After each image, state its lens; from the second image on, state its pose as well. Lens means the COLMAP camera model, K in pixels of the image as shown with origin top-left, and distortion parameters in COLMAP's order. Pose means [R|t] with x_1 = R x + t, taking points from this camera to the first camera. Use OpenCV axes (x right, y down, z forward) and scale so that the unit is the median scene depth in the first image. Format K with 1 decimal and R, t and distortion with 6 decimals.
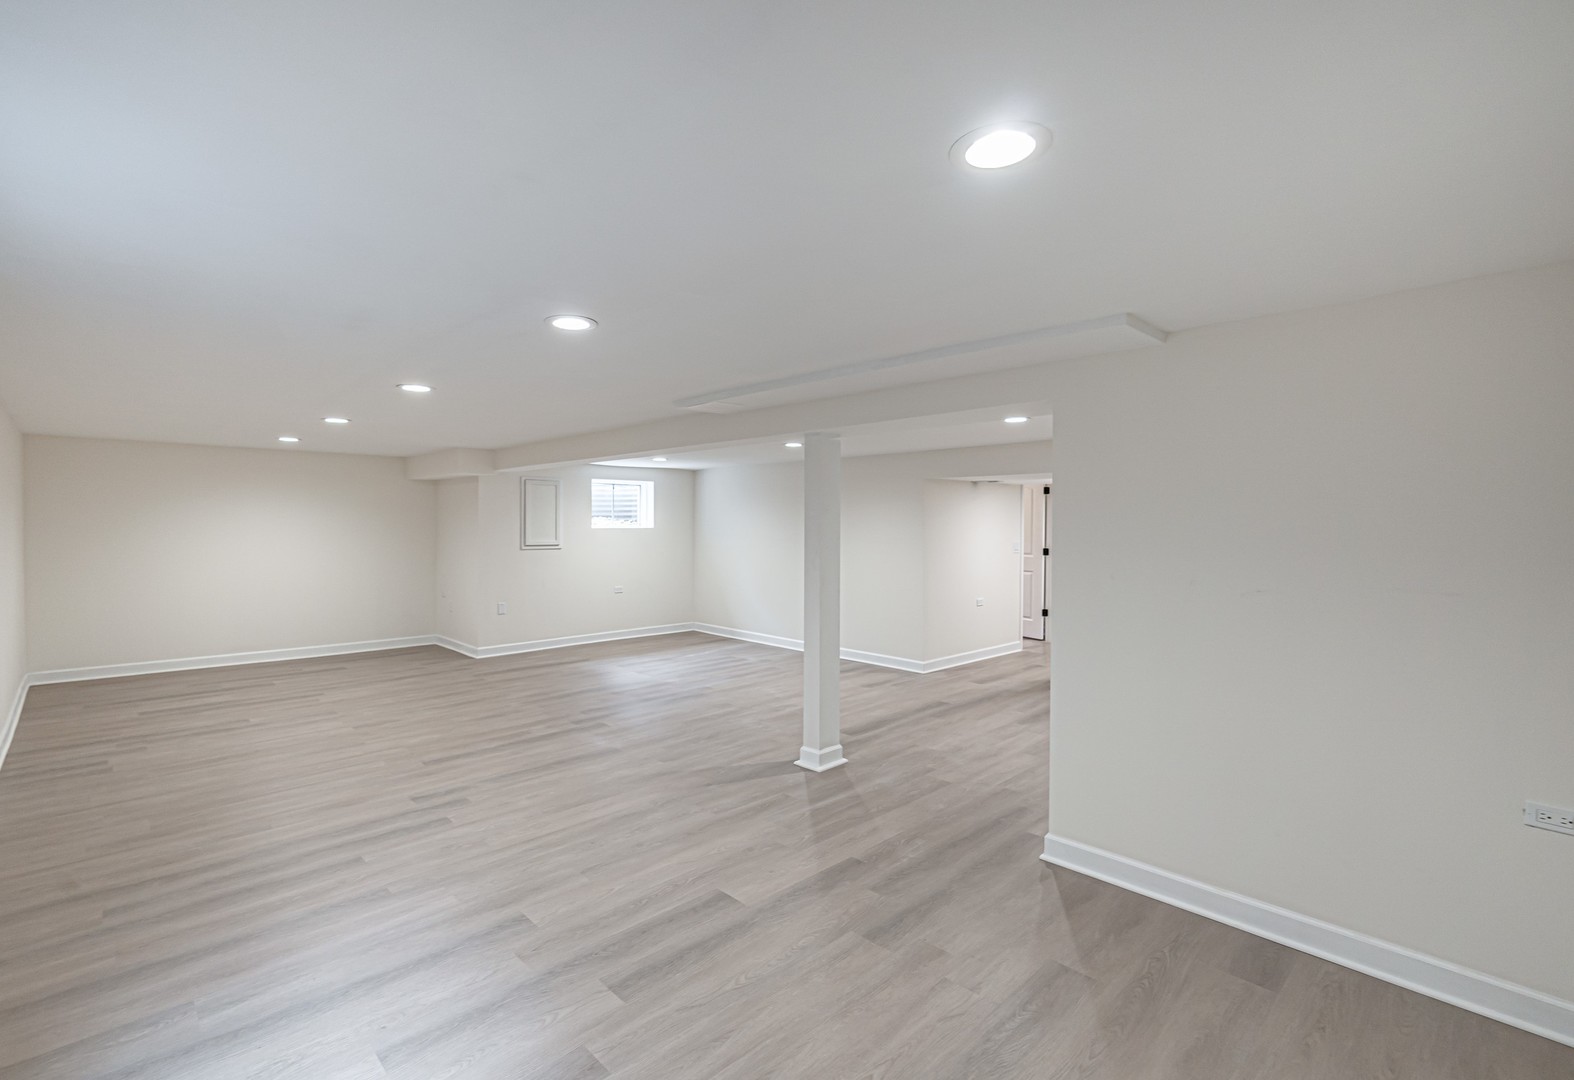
lens RADIAL K [[727.5, 0, 786.7], [0, 727.5, 535.9], [0, 0, 1]] dist [0.004116, 0.000388]
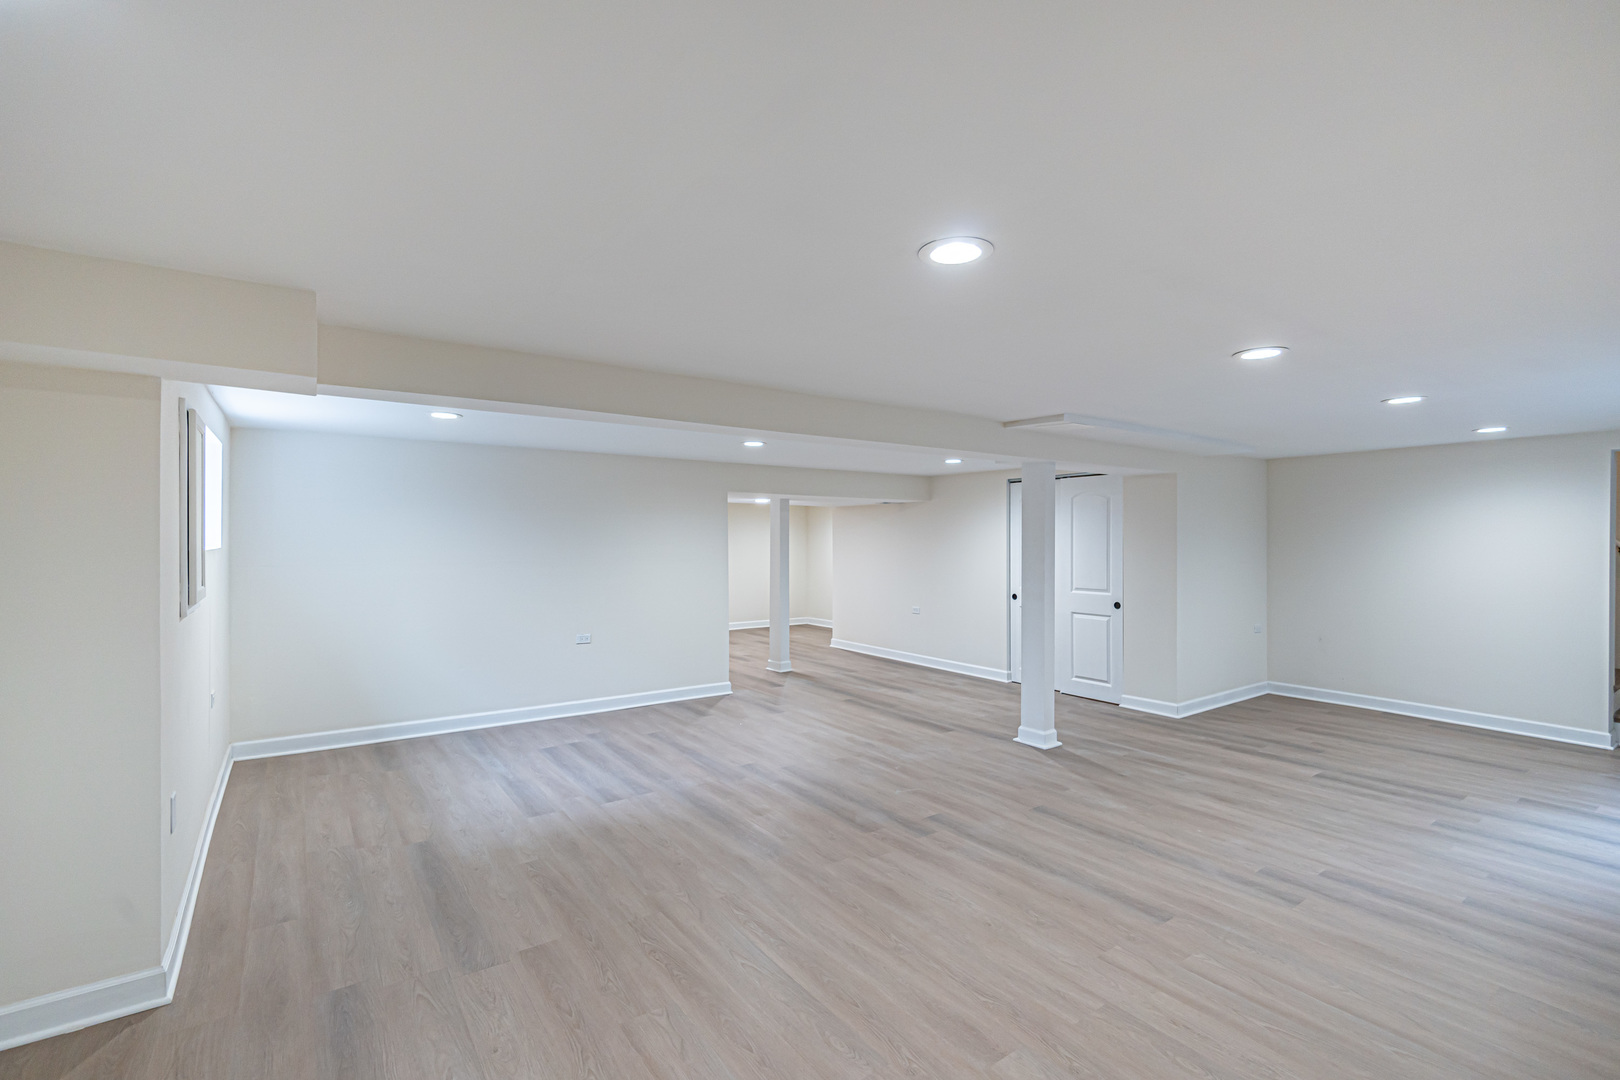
lens RADIAL K [[704.4, 0, 807.2], [0, 704.4, 539.6], [0, 0, 1]] dist [0.011190, -0.000413]
pose [[0.141905, -0.002423, 0.989877, -1.226347], [0.009667, 0.999953, 0.001062, -0.024831], [-0.989833, 0.009419, 0.141922, 1.296765]]
